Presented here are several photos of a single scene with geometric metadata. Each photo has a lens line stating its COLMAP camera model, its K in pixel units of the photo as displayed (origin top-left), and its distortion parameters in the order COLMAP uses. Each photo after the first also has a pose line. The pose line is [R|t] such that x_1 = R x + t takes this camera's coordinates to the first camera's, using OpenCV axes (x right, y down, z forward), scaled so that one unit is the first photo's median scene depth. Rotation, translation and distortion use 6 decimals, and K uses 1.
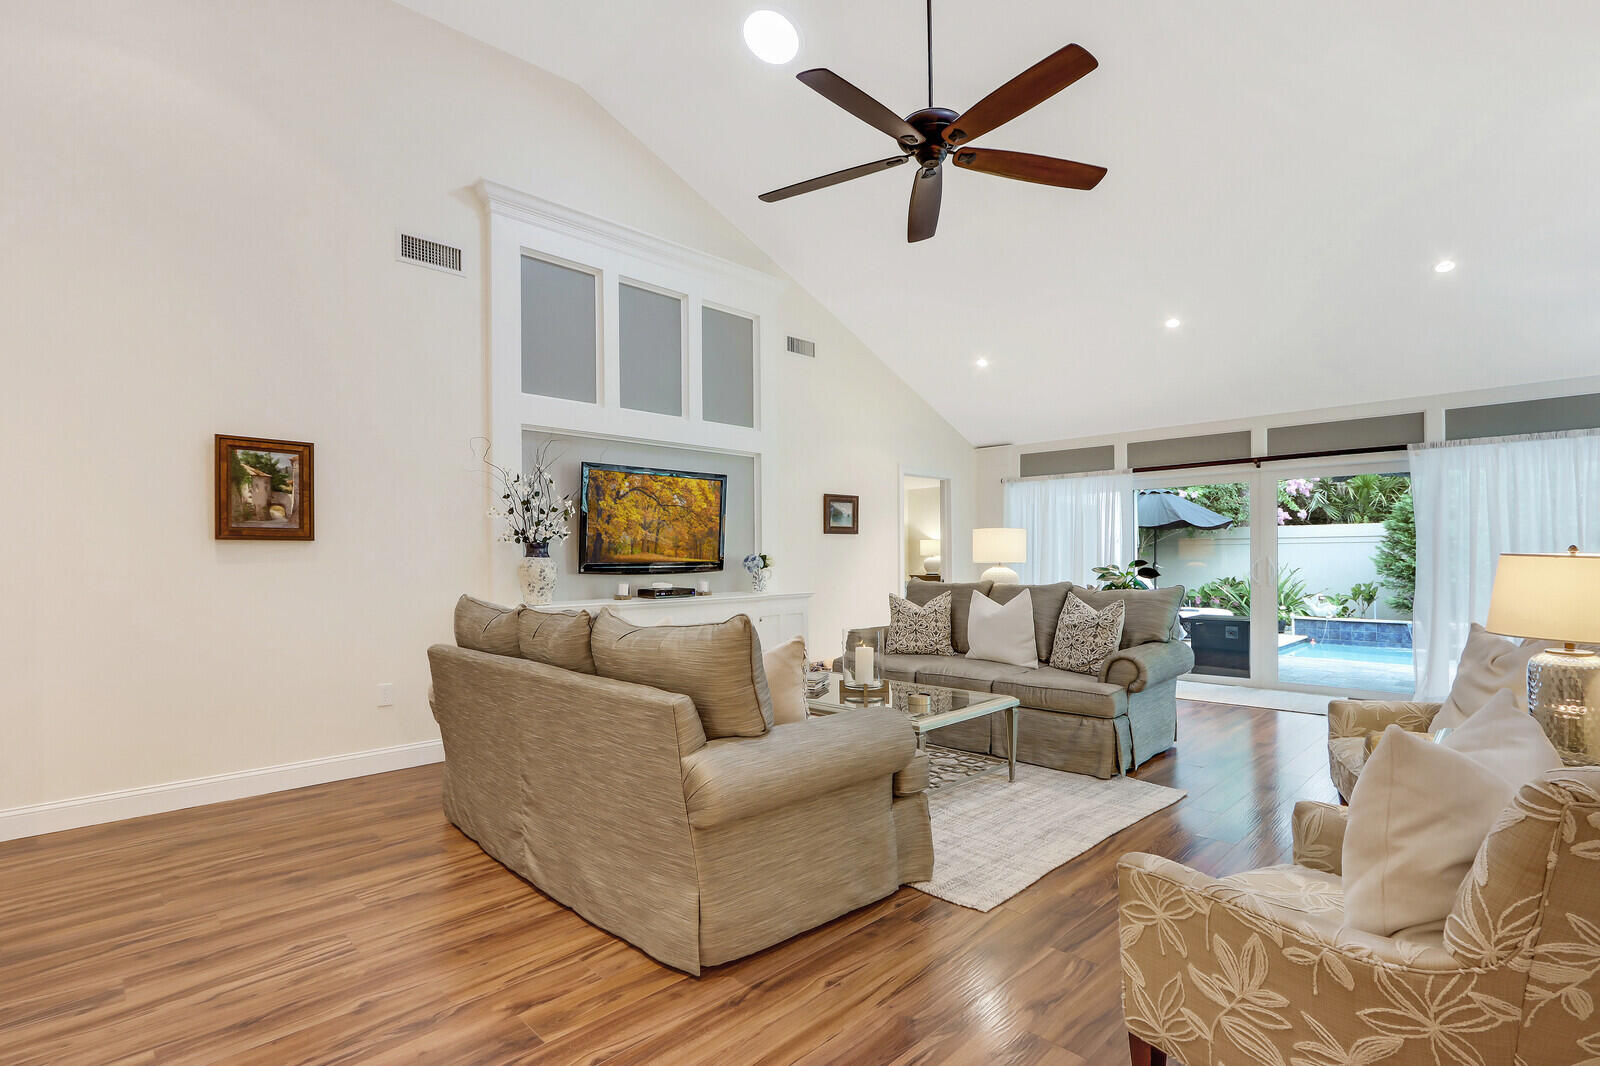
lens RADIAL K [[777.2, 0, 812.7], [0, 777.2, 579.4], [0, 0, 1]] dist [-0.017842, 0.001425]
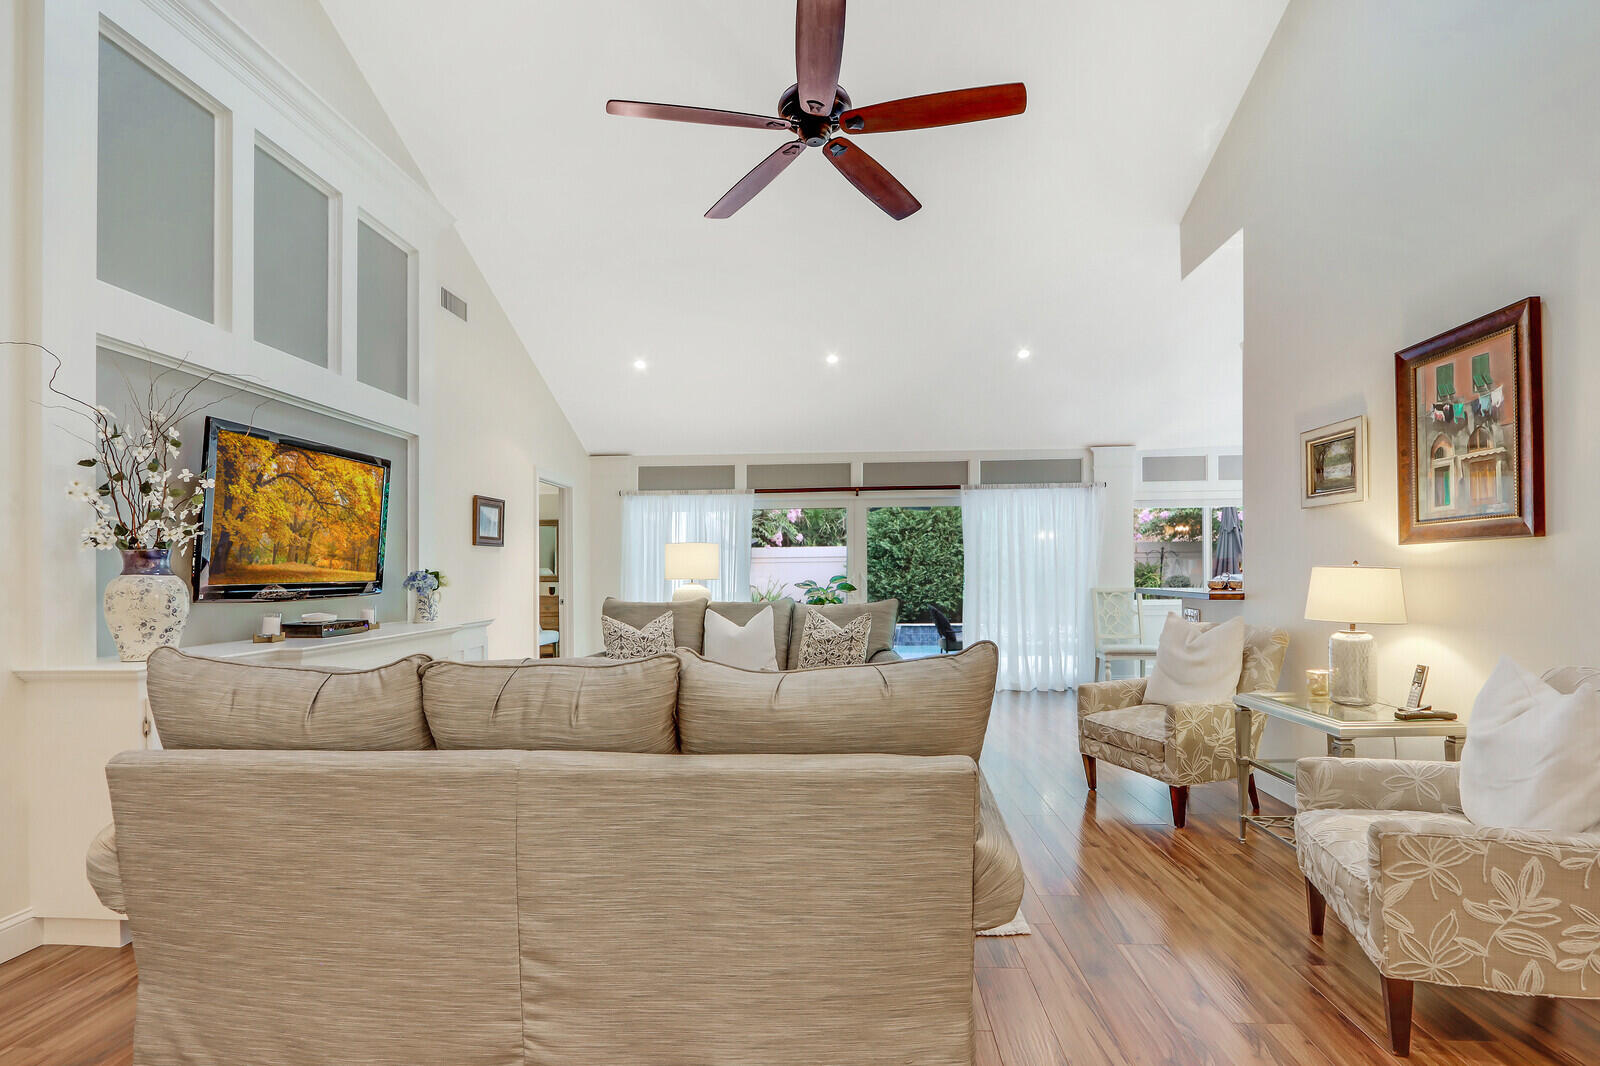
lens RADIAL K [[777.2, 0, 812.7], [0, 777.2, 579.4], [0, 0, 1]] dist [-0.017842, 0.001425]
pose [[0.743613, -0.008472, 0.668557, -0.321228], [0.024928, 0.999576, -0.015061, -0.004372], [-0.668145, 0.027865, 0.743509, 0.229707]]
